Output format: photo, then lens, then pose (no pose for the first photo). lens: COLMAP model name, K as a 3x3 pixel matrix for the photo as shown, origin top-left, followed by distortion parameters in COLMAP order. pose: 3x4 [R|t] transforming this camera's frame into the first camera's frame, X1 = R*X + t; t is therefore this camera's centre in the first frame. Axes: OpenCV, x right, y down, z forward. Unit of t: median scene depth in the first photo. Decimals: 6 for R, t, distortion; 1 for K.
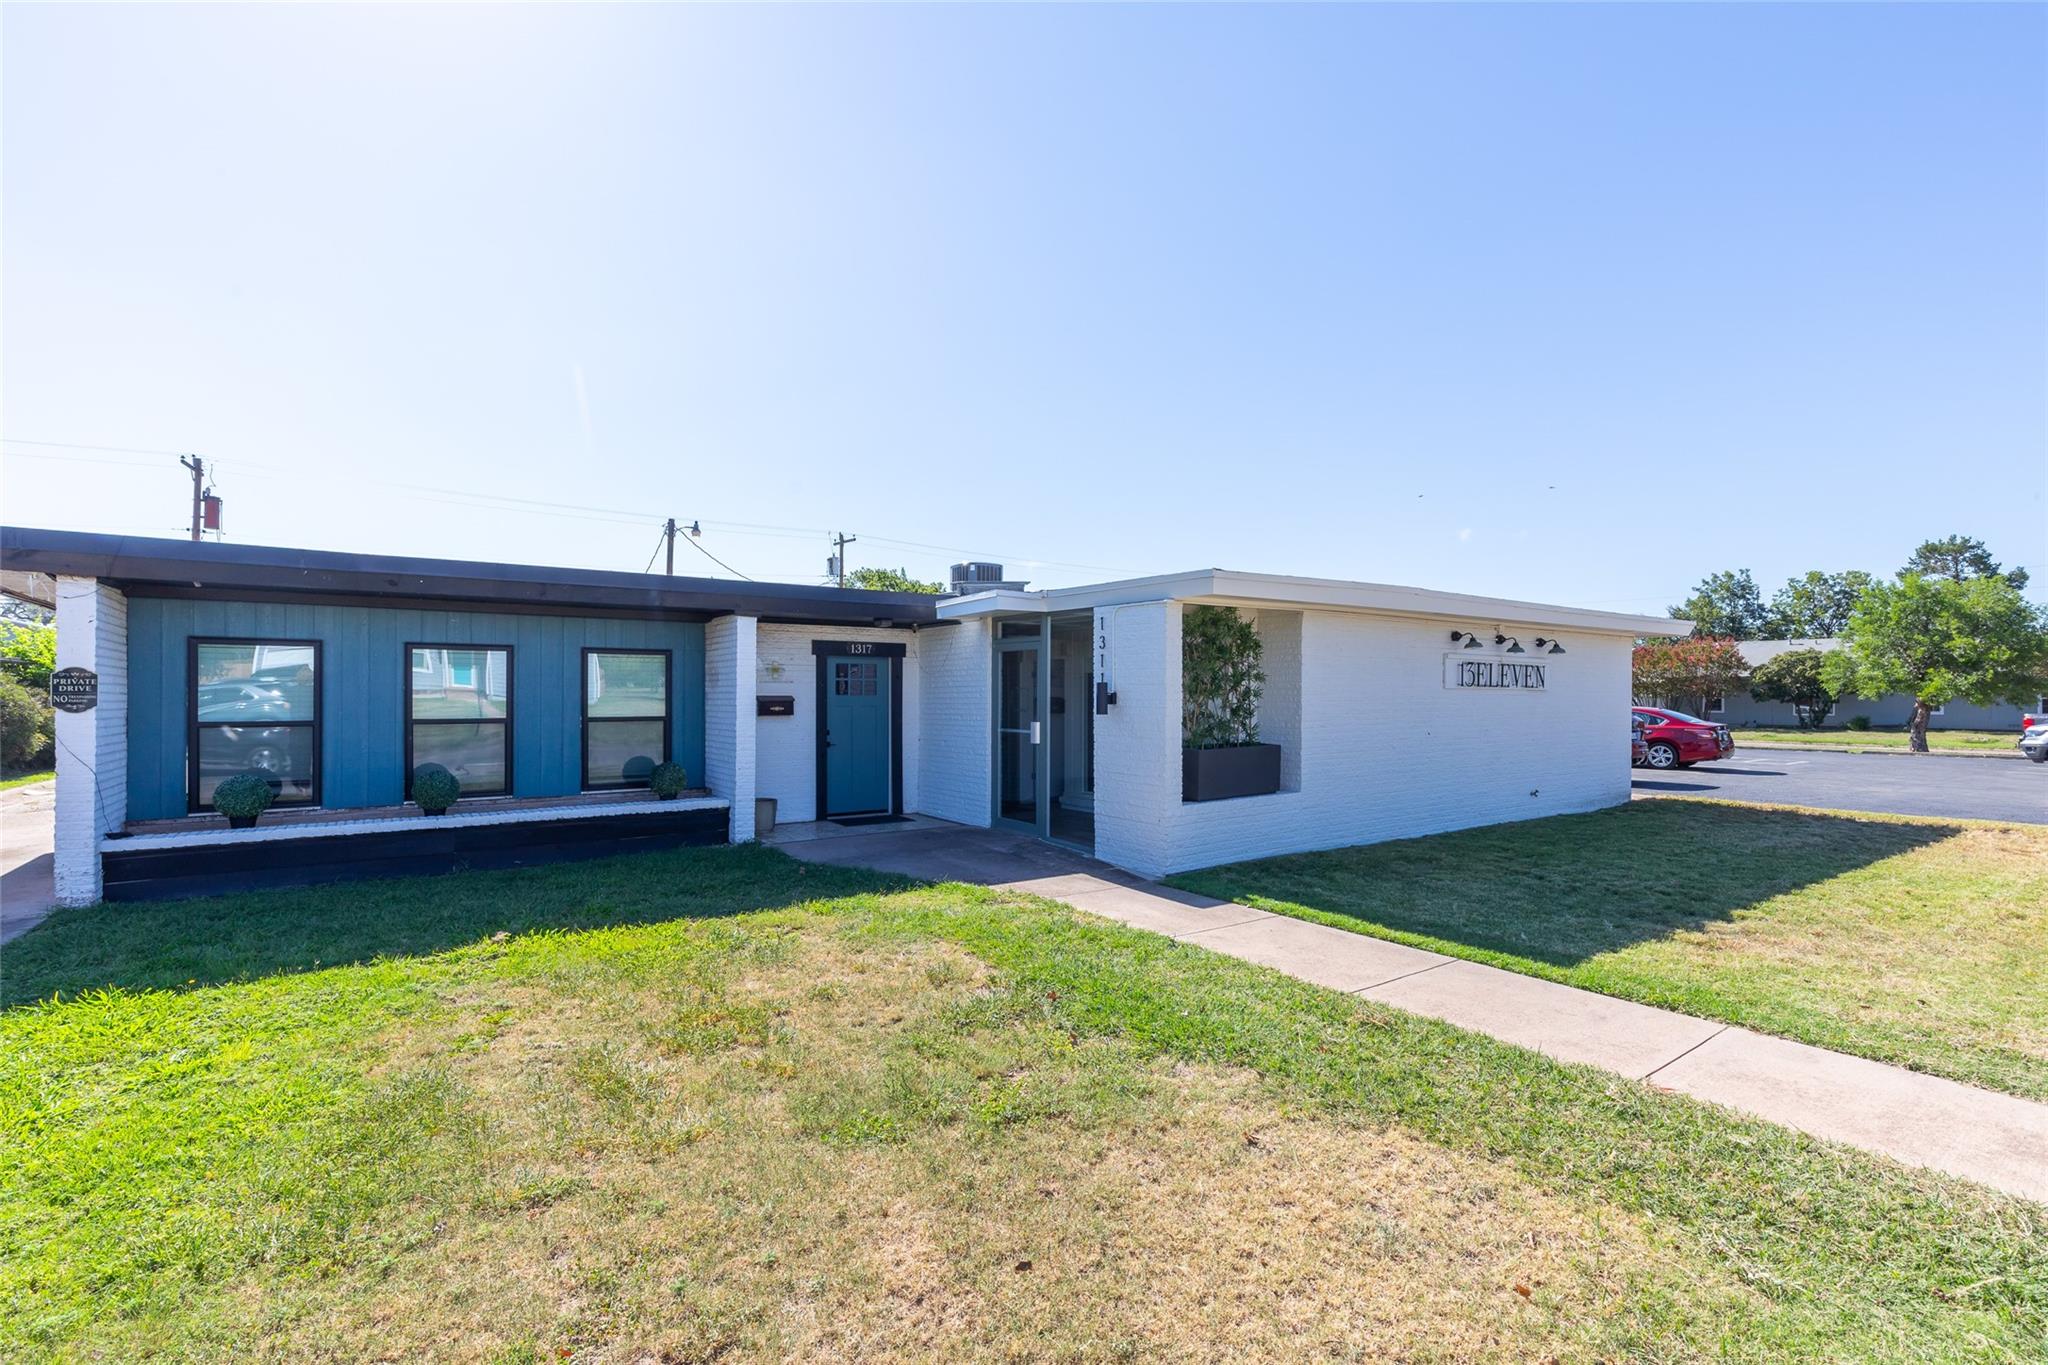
lens RADIAL K [[929.2, 0, 1021.2], [0, 929.2, 692.3], [0, 0, 1]] dist [0.000152, -0.000396]
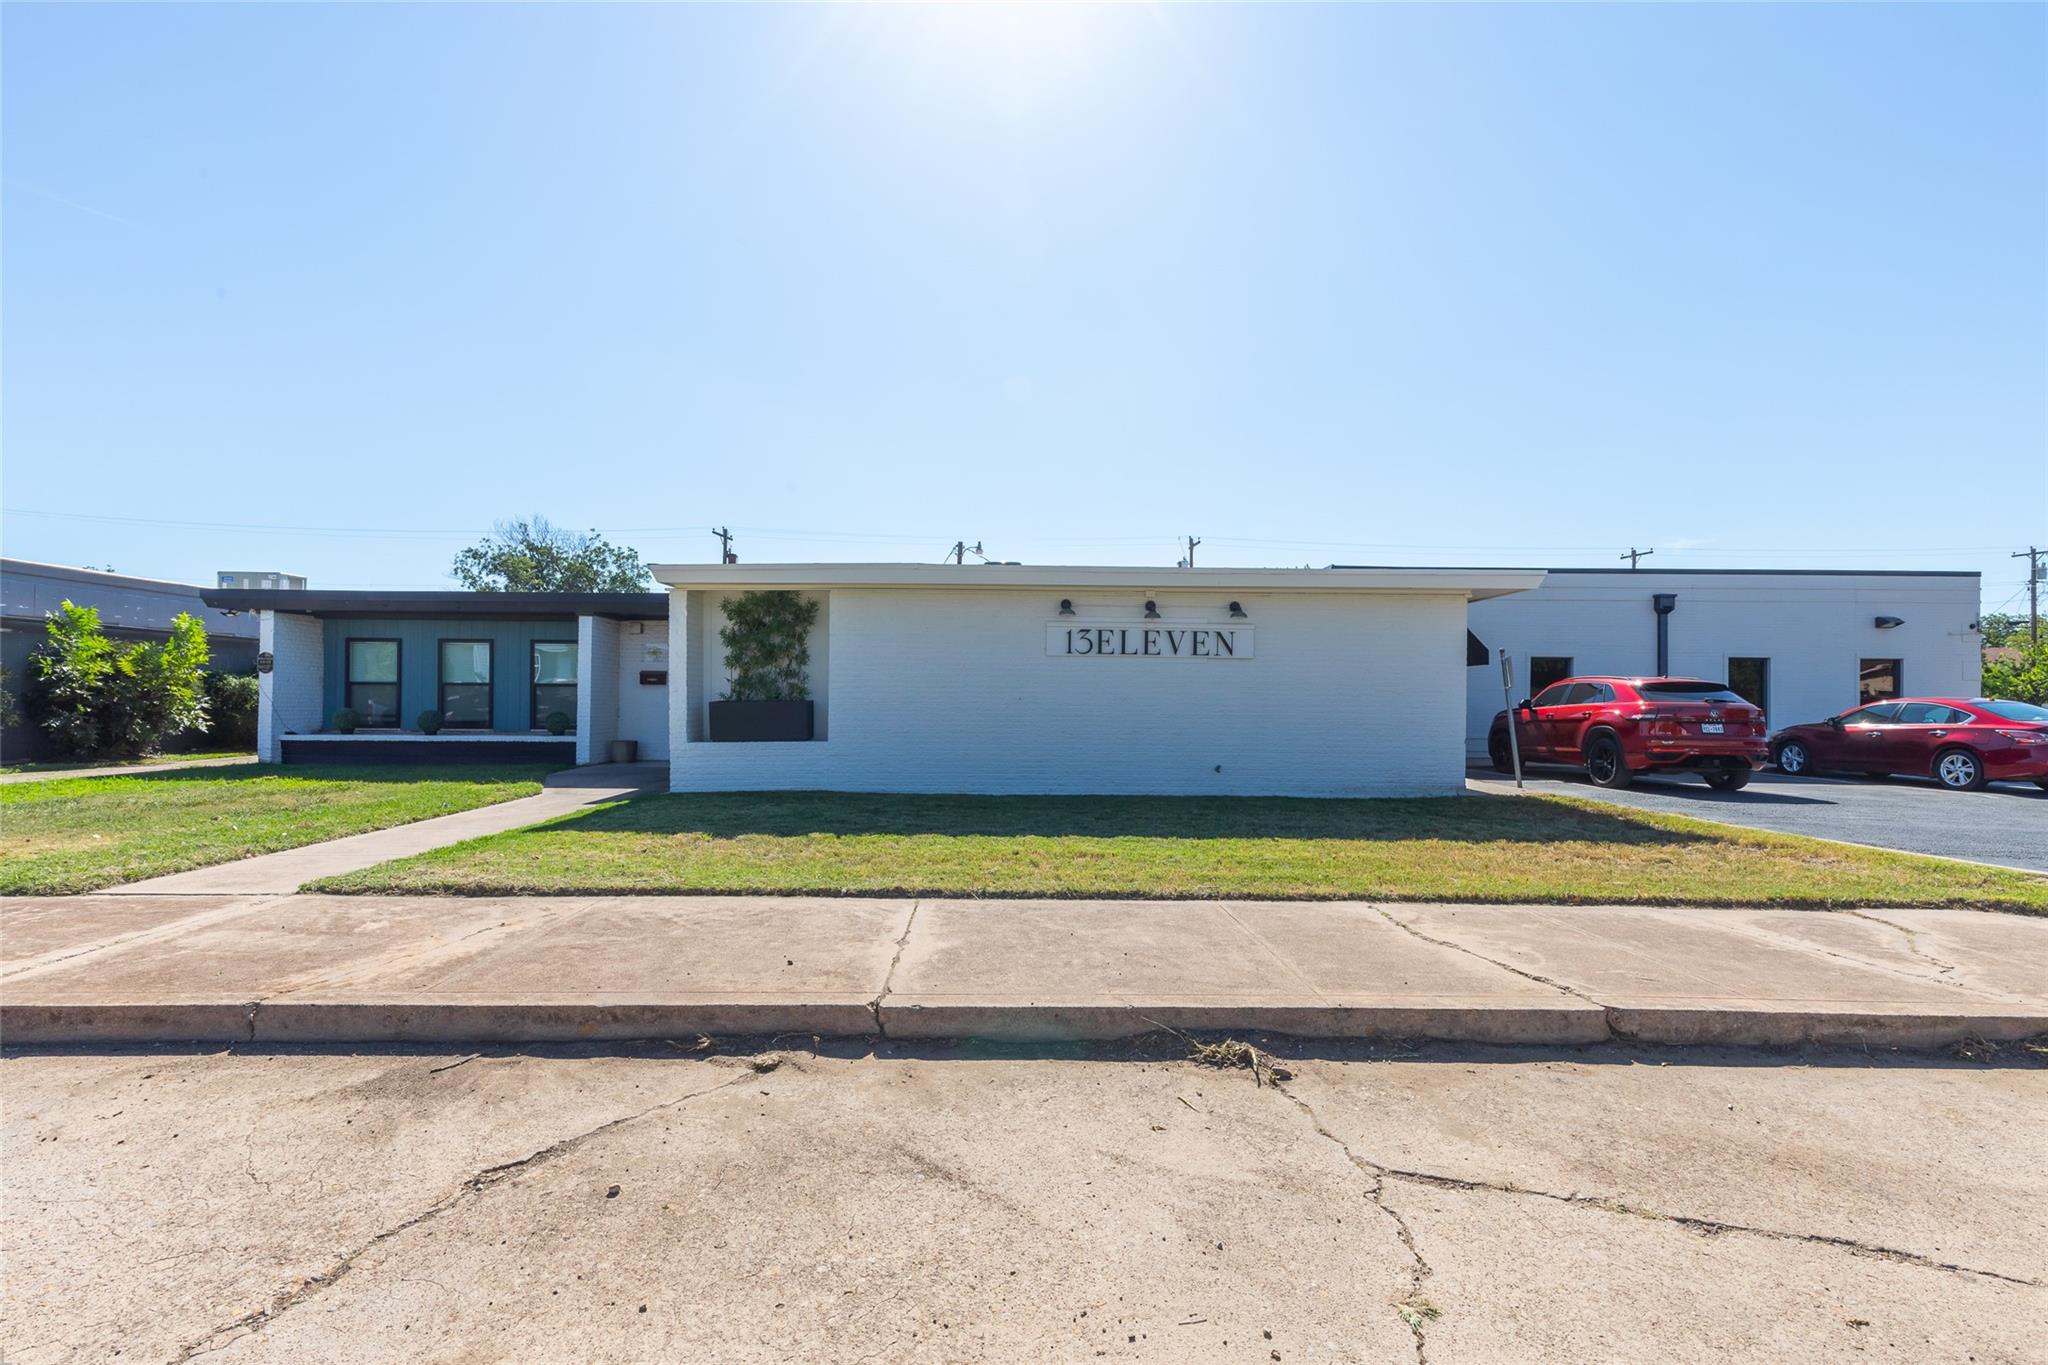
lens RADIAL K [[929.2, 0, 1021.2], [0, 929.2, 692.3], [0, 0, 1]] dist [0.000152, -0.000396]
pose [[0.822025, 0.002544, -0.569446, 1.138182], [-0.006463, 0.999967, -0.004863, 0.045905], [0.569415, 0.007678, 0.822015, 0.156453]]
